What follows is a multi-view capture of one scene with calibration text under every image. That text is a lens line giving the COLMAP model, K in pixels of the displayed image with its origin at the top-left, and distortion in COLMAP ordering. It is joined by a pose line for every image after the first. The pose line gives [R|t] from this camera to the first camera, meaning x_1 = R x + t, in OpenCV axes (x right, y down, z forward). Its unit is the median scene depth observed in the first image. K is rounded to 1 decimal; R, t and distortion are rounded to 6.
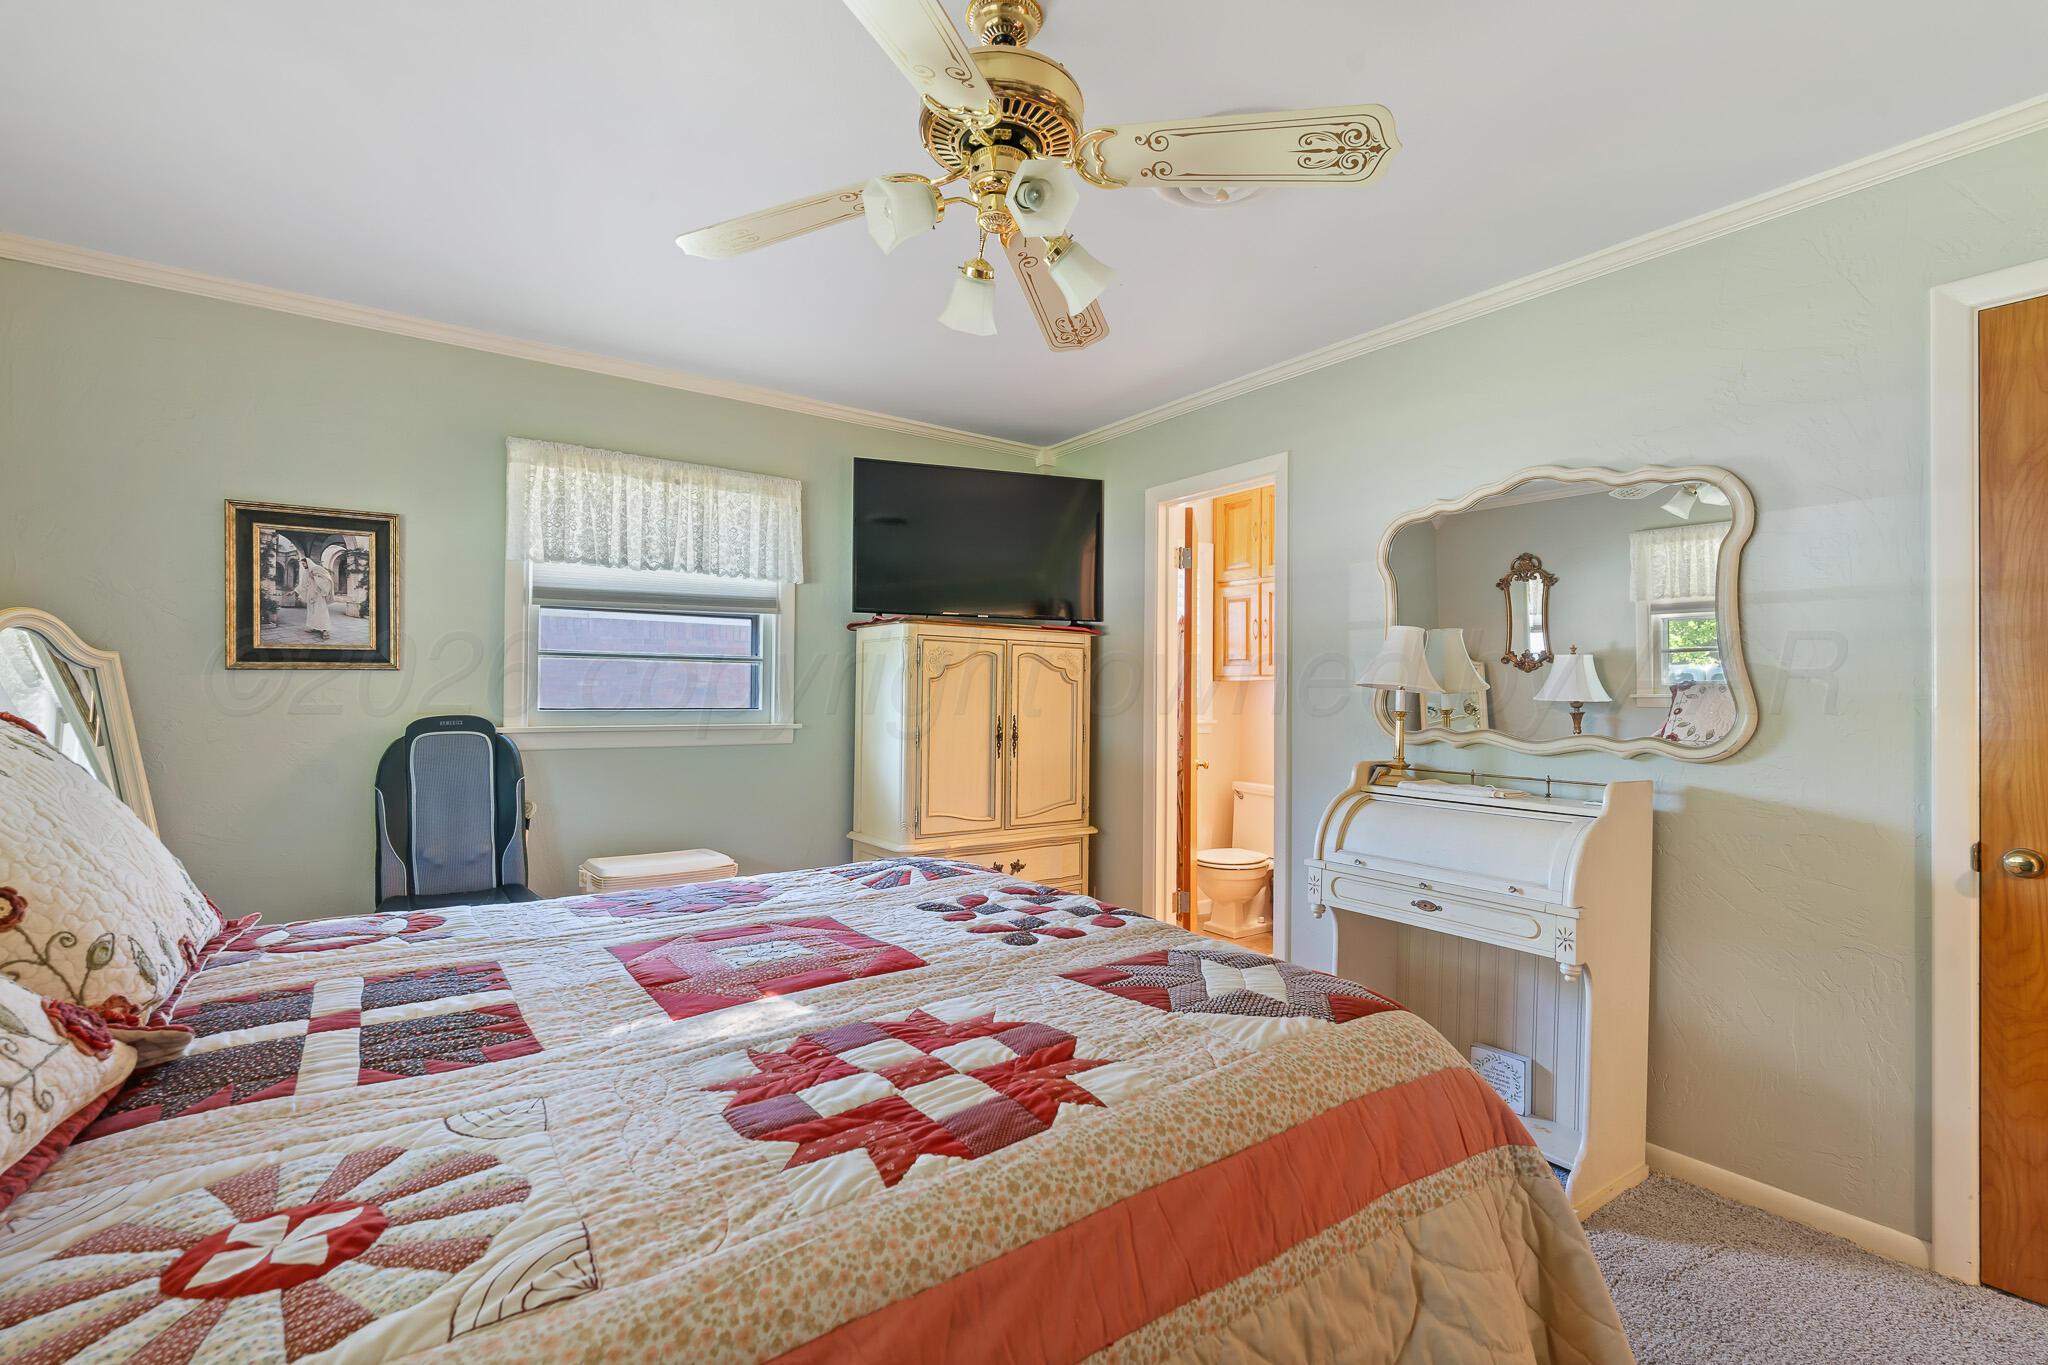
lens RADIAL K [[910.3, 0, 1024.6], [0, 910.3, 666.1], [0, 0, 1]] dist [-0.001445, 0.000282]
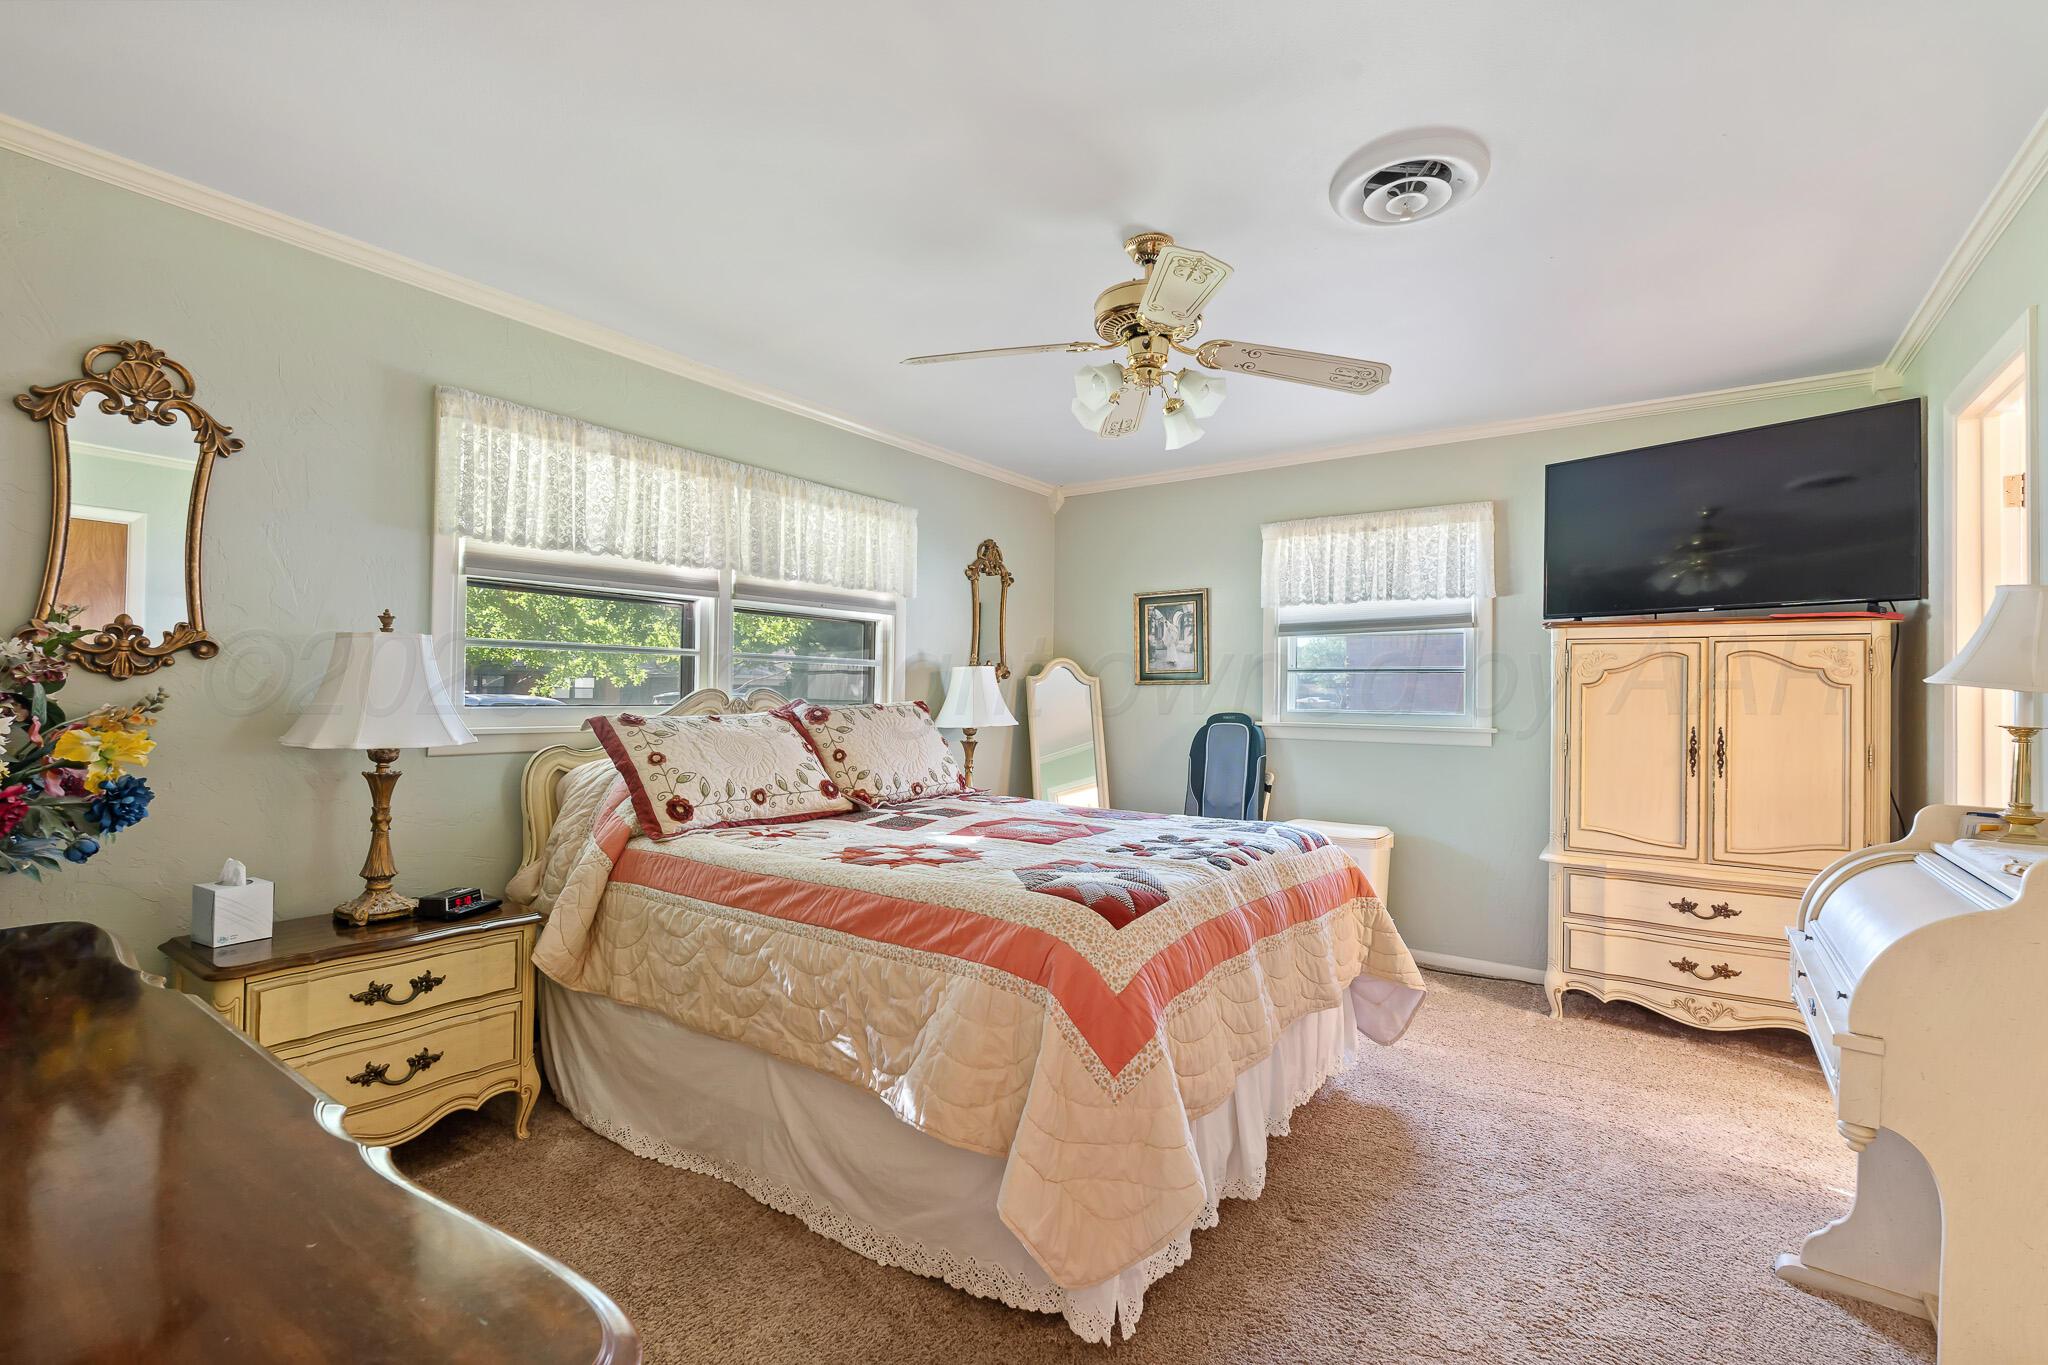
lens RADIAL K [[910.3, 0, 1024.6], [0, 910.3, 666.1], [0, 0, 1]] dist [-0.001445, 0.000282]
pose [[0.315631, -0.032215, -0.948335, 0.682623], [0.020210, 0.999425, -0.027224, 0.009265], [0.948667, -0.010573, 0.316100, 0.163304]]
